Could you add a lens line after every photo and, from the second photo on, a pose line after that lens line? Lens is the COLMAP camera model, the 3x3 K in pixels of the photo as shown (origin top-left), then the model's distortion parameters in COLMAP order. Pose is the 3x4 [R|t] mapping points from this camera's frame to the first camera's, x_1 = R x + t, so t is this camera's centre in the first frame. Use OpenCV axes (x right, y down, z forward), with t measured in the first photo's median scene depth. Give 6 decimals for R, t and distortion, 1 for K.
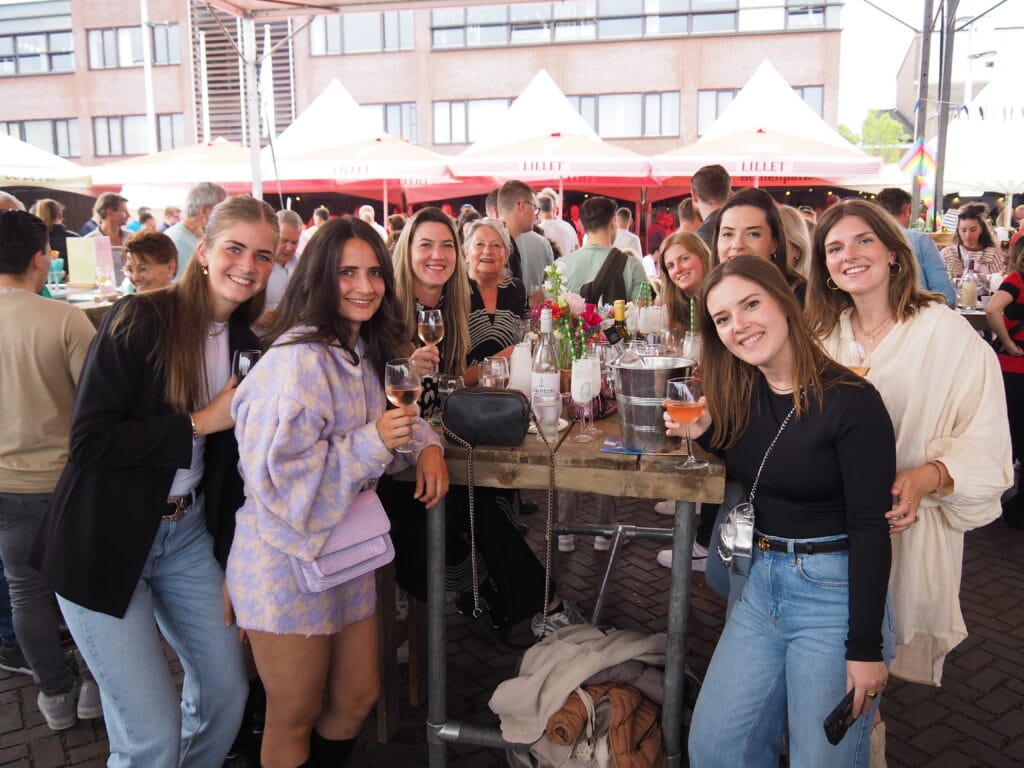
lens RADIAL K [[900.9, 0, 511.8], [0, 900.9, 388.8], [0, 0, 1]] dist [-0.030518, 0.018480]
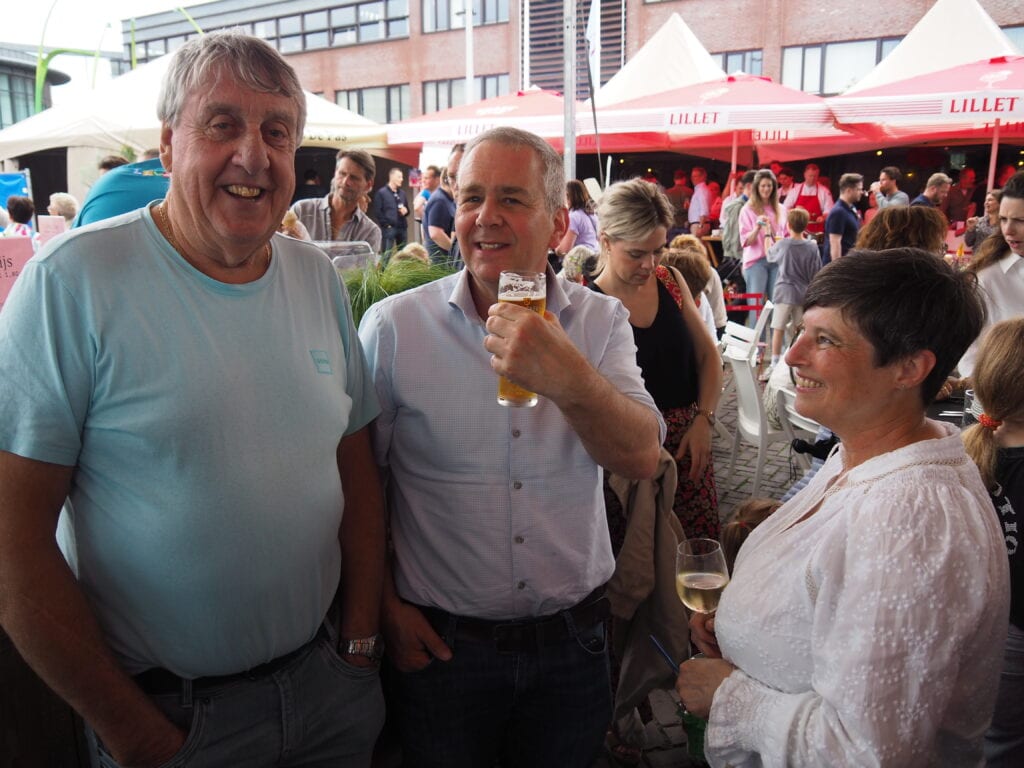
lens RADIAL K [[900.9, 0, 514.4], [0, 900.9, 382.3], [0, 0, 1]] dist [-0.030518, 0.018480]
pose [[0.941095, 0.069006, -0.331026, -0.034967], [-0.059303, 0.997465, 0.039336, -0.028326], [0.332901, -0.017388, 0.942801, 0.150165]]
